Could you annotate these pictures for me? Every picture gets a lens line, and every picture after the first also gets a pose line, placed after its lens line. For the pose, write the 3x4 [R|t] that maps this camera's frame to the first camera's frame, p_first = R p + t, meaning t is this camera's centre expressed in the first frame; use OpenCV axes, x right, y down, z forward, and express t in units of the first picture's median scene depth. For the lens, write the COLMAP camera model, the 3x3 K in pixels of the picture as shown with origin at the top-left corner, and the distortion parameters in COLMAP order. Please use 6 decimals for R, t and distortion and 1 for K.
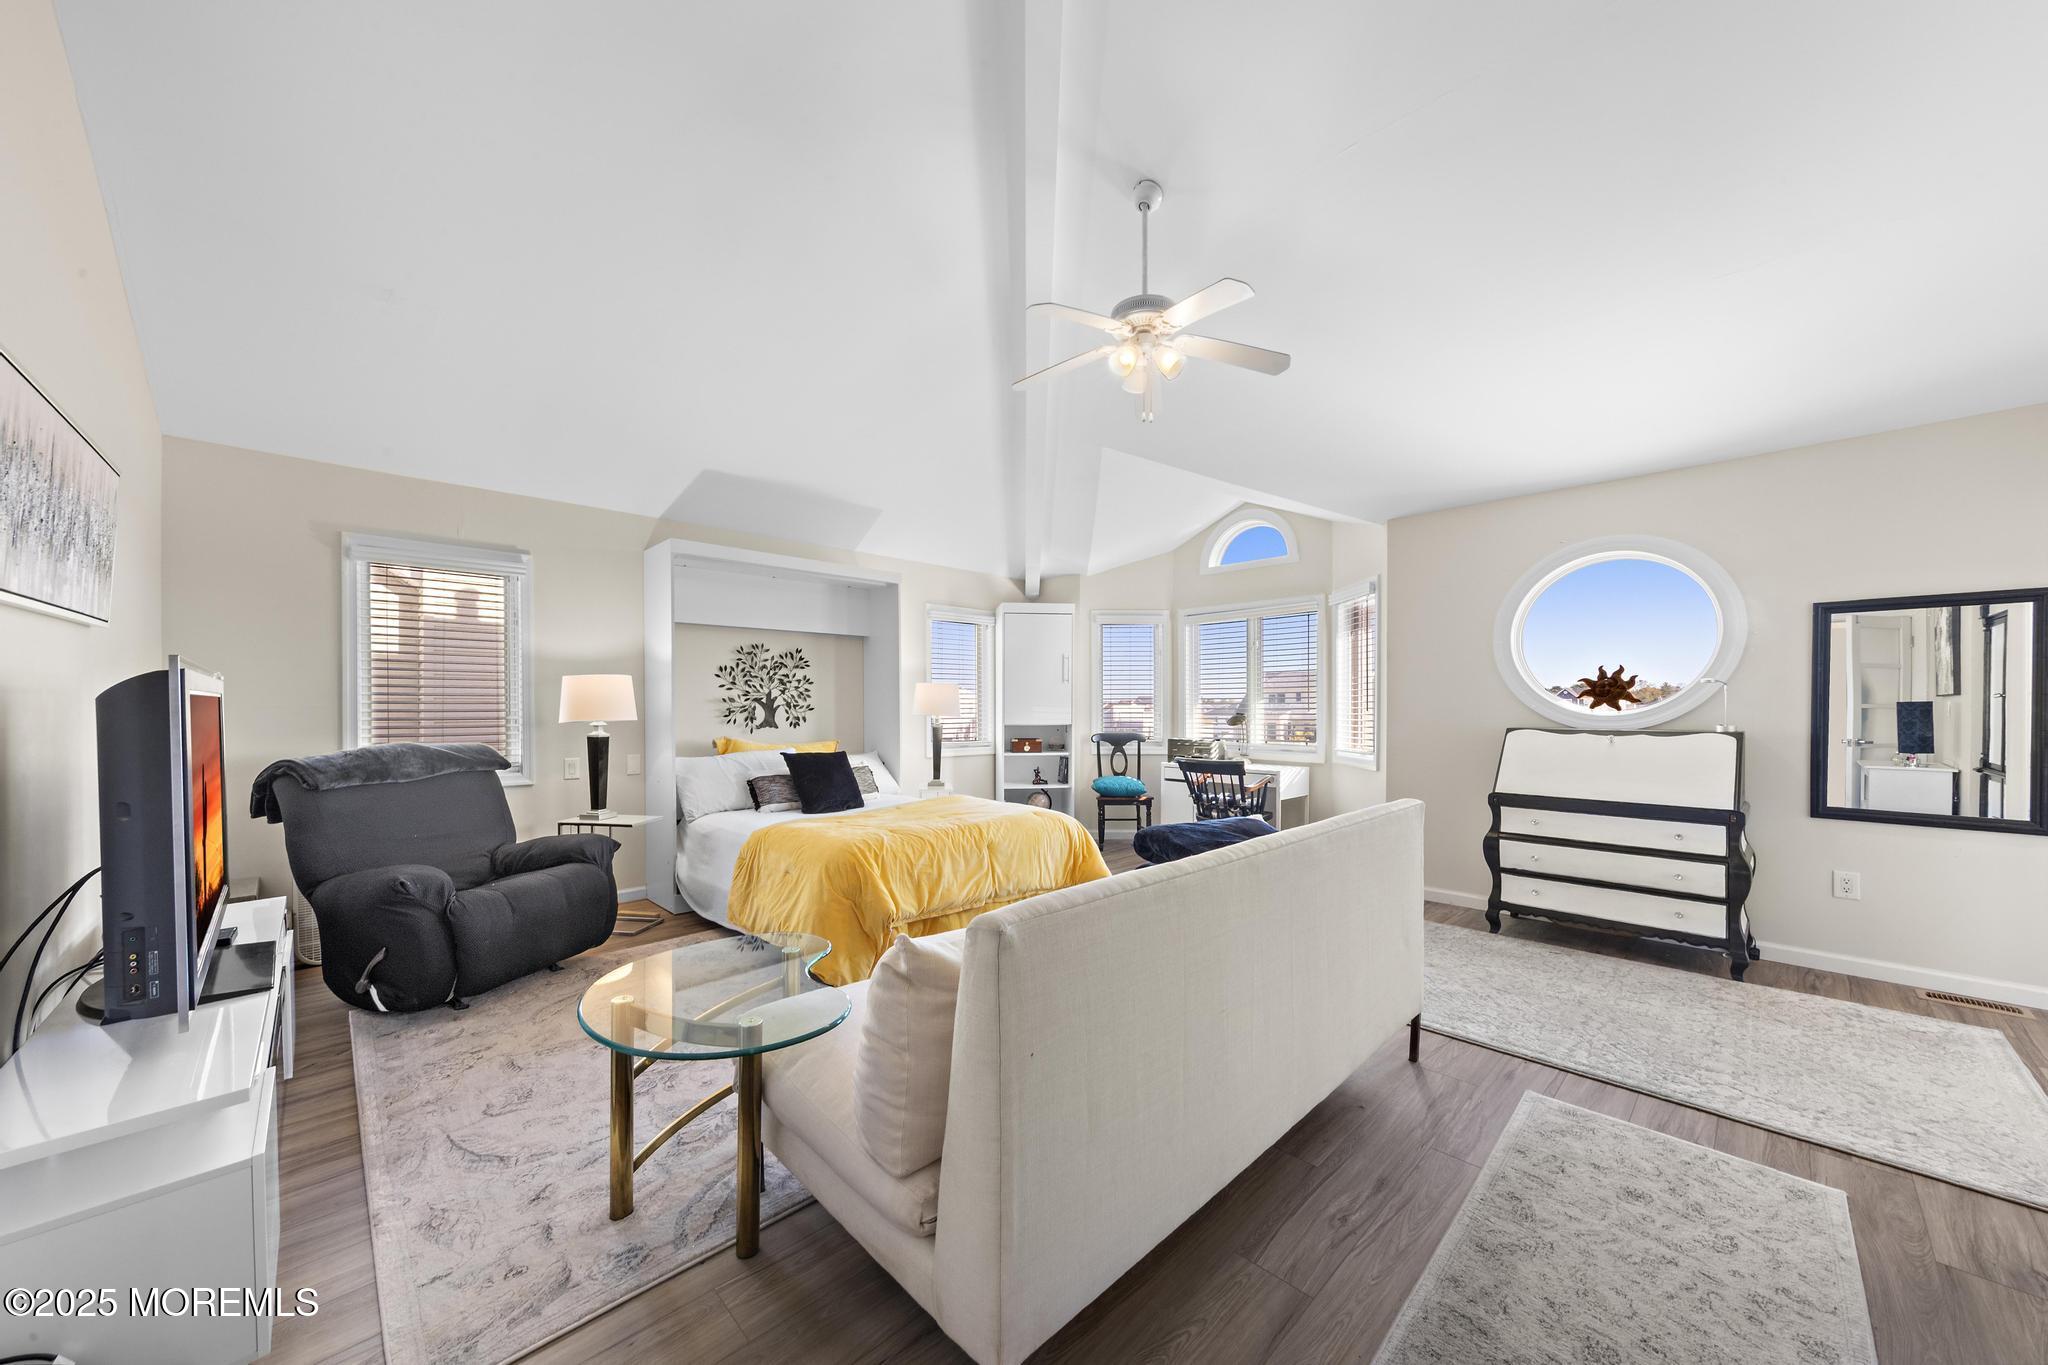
lens RADIAL K [[720.2, 0, 1015.0], [0, 720.2, 713.4], [0, 0, 1]] dist [-0.000118, -0.000067]
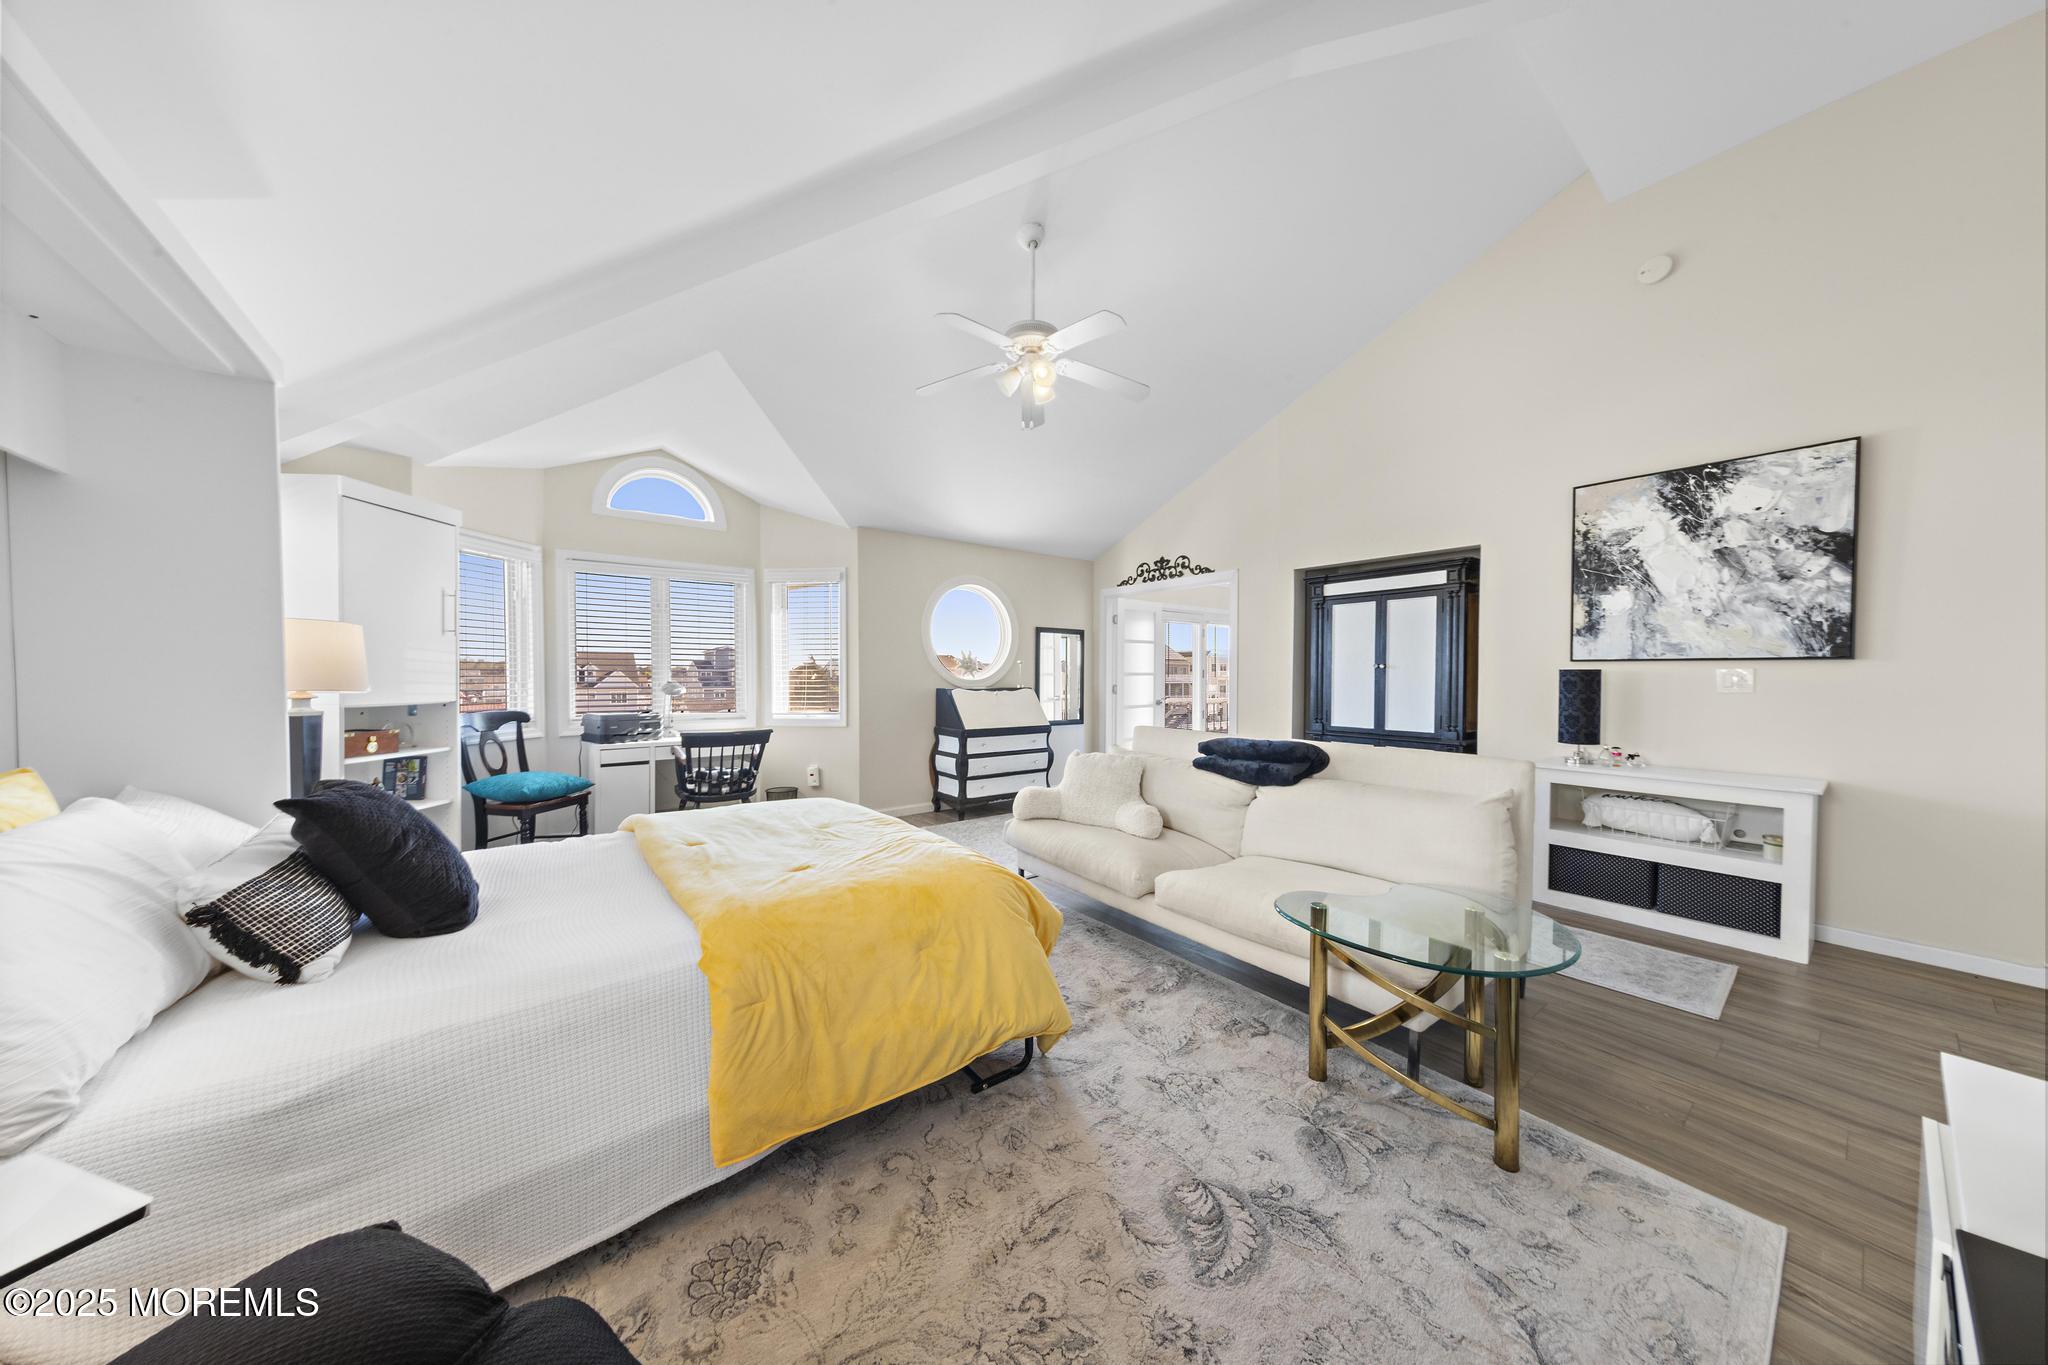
lens RADIAL K [[642.9, 0, 1027.9], [0, 642.9, 686.9], [0, 0, 1]] dist [0.002836, -0.000061]
pose [[0.116229, -0.016920, 0.993078, -0.614788], [0.009612, 0.999827, 0.015910, -0.002123], [-0.993176, 0.007696, 0.116371, 0.630667]]
